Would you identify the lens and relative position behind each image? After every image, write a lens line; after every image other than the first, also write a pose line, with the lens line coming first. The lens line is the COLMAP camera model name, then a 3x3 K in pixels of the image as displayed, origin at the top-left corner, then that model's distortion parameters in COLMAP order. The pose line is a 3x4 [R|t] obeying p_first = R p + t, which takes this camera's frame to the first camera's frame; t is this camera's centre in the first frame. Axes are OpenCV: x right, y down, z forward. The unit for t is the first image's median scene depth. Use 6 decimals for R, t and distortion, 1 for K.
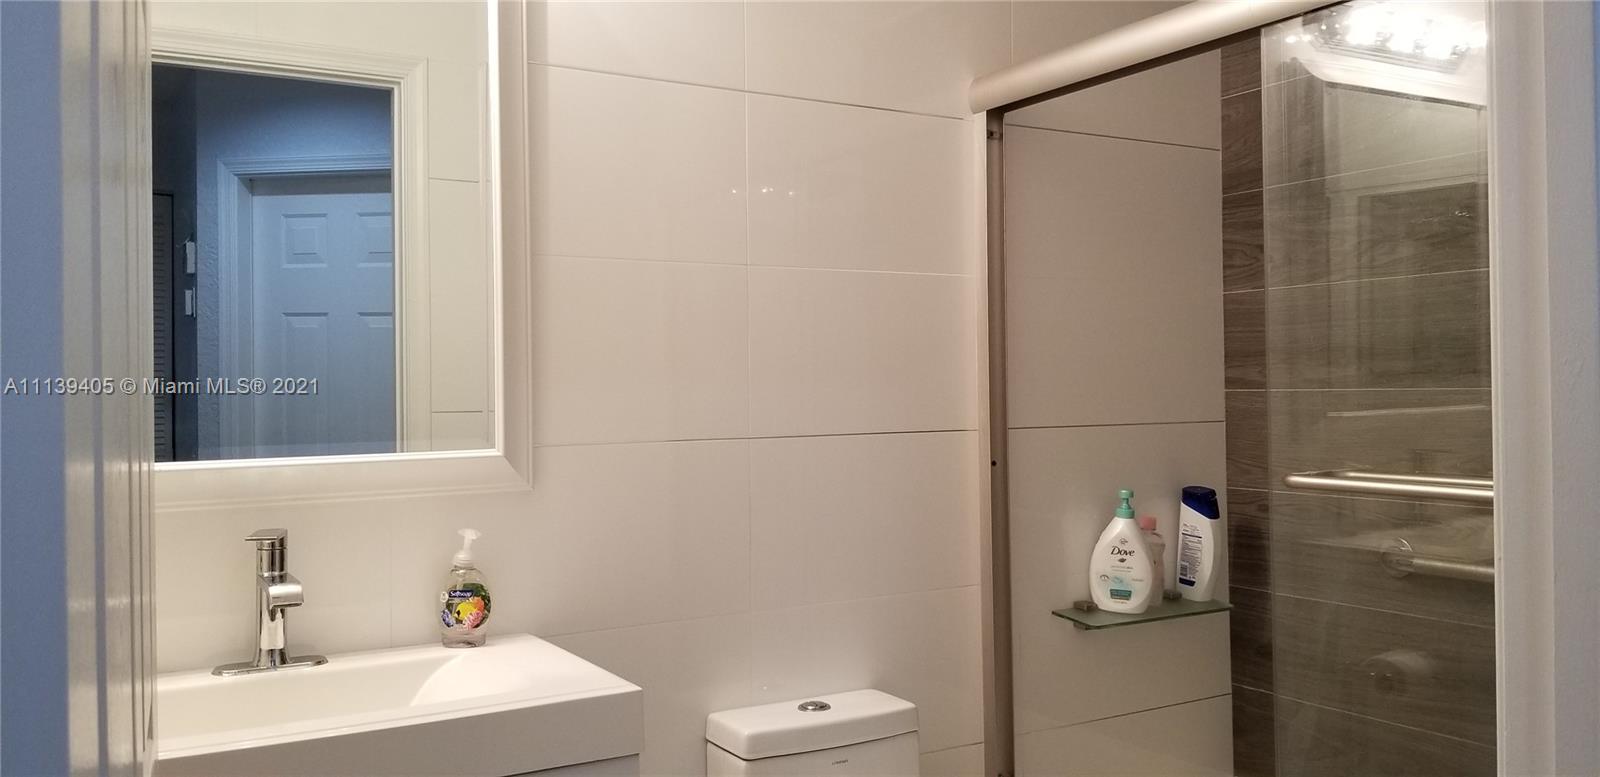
lens RADIAL K [[1250.9, 0, 812.3], [0, 1250.9, 389.9], [0, 0, 1]] dist [0.129077, -0.249844]
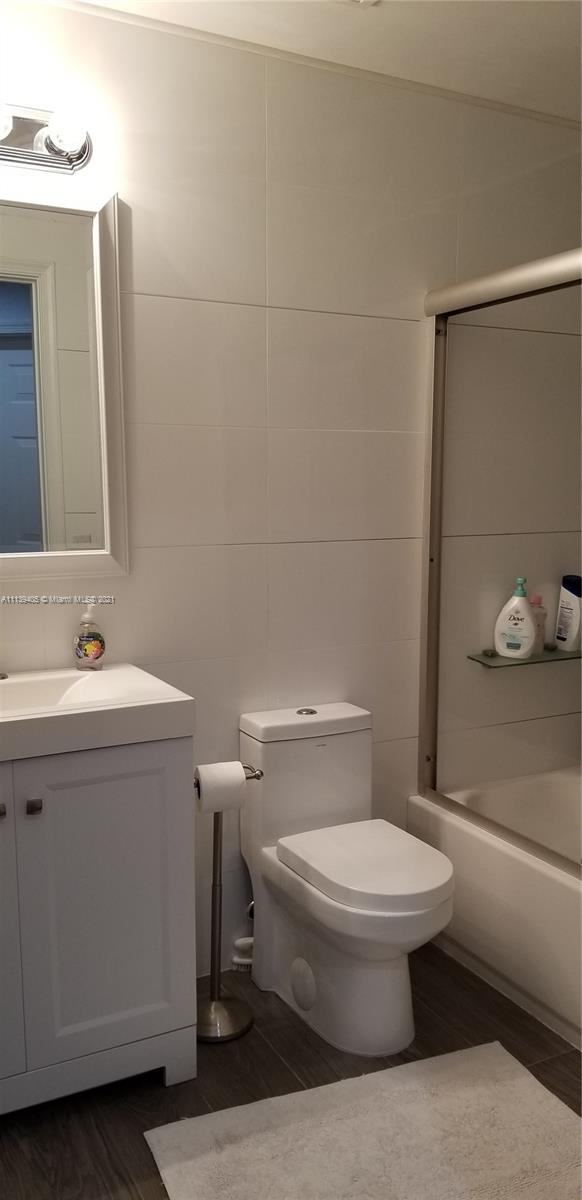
lens RADIAL K [[938.2, 0, 290.0], [0, 938.2, 647.0], [0, 0, 1]] dist [0.129077, -0.249844]
pose [[0.997922, 0.024585, -0.059562, 0.043624], [-0.013597, 0.983883, 0.178296, -0.037428], [0.062985, -0.177116, 0.982172, -0.139889]]
